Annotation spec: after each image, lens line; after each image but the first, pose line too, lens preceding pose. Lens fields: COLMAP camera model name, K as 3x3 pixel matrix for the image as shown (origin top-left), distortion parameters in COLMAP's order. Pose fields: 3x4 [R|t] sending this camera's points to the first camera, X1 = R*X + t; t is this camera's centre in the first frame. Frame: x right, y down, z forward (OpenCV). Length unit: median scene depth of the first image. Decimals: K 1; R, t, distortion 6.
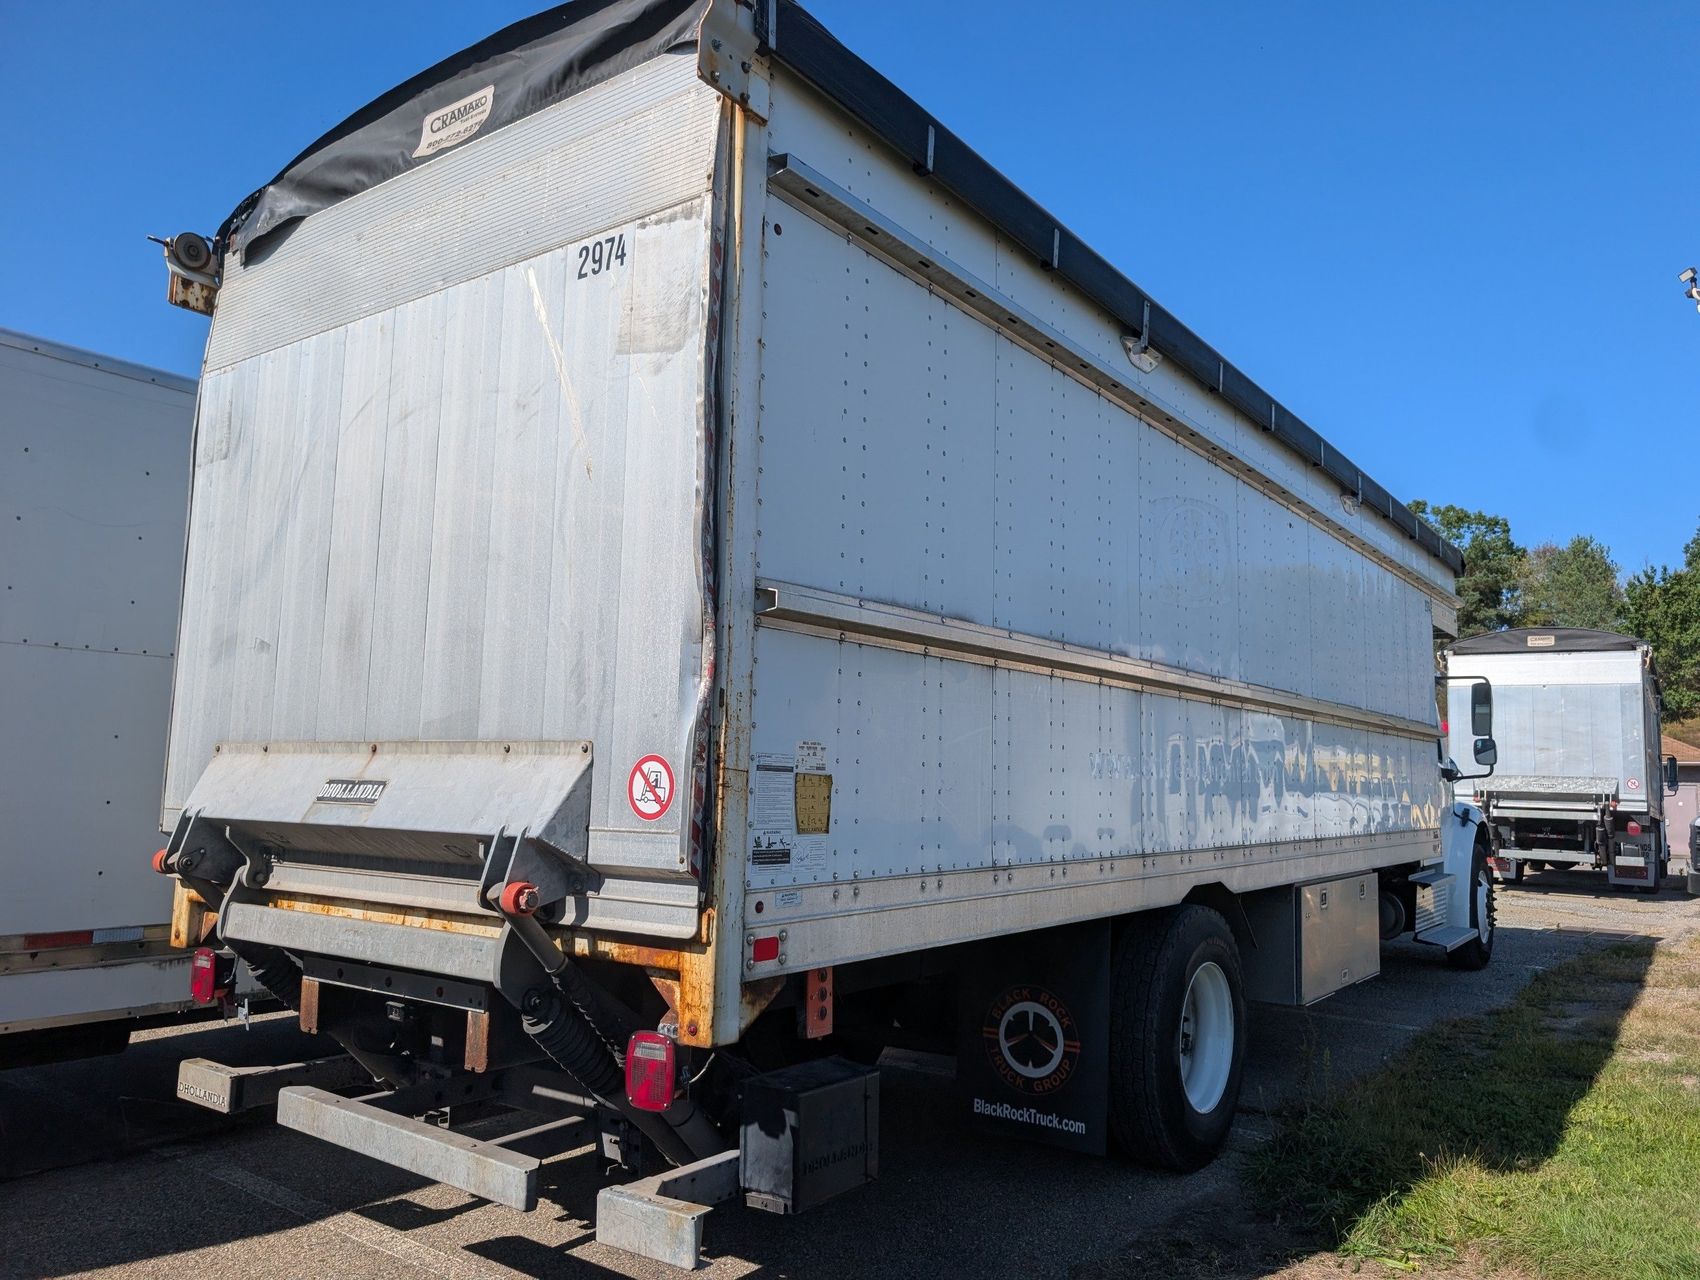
lens RADIAL K [[1246.5, 0, 849.6], [0, 1246.5, 663.6], [0, 0, 1]] dist [0.001981, -0.000204]
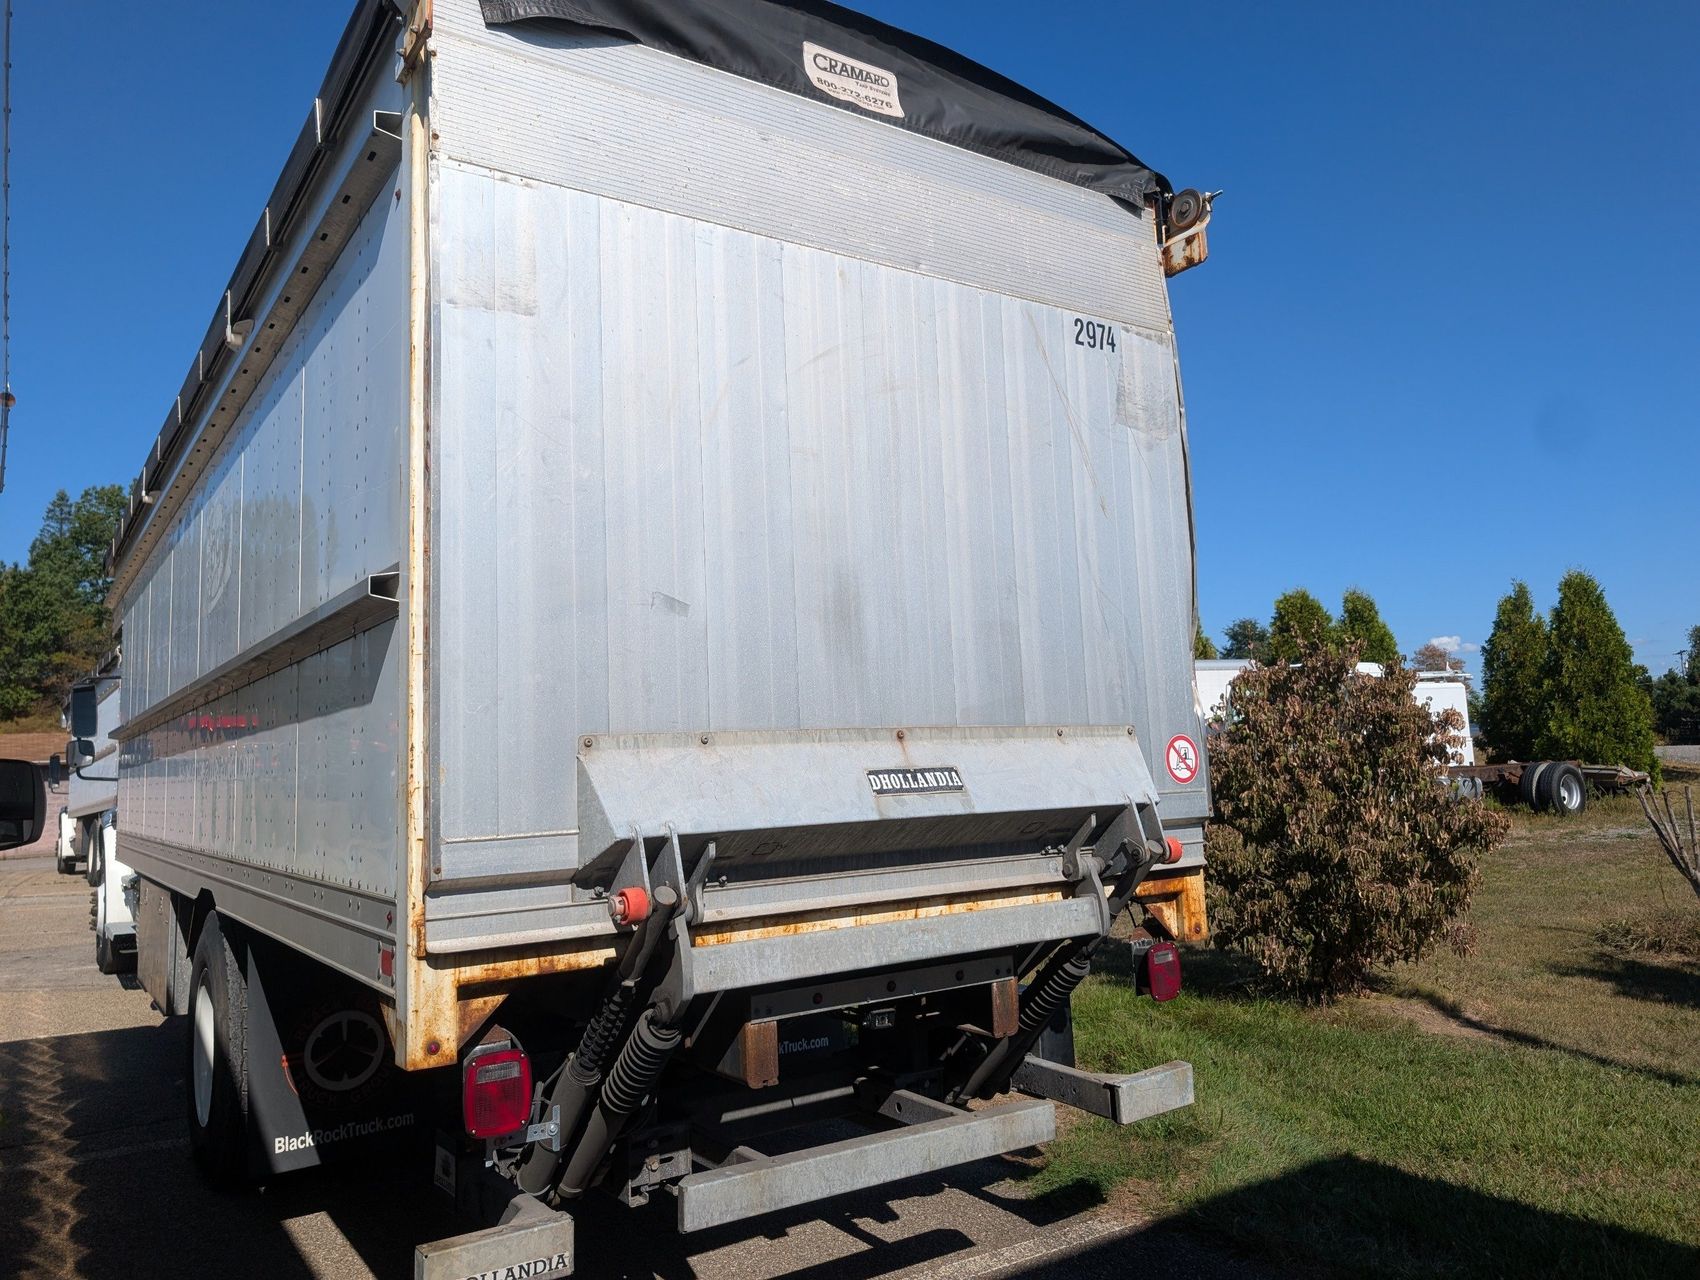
lens RADIAL K [[1199.1, 0, 819.1], [0, 1199.1, 637.6], [0, 0, 1]] dist [0.041202, -0.050161]
pose [[0.351281, 0.065362, 0.933986, -1.297801], [-0.048893, 0.997480, -0.051416, 0.045334], [-0.934993, -0.027604, 0.353591, 0.766731]]
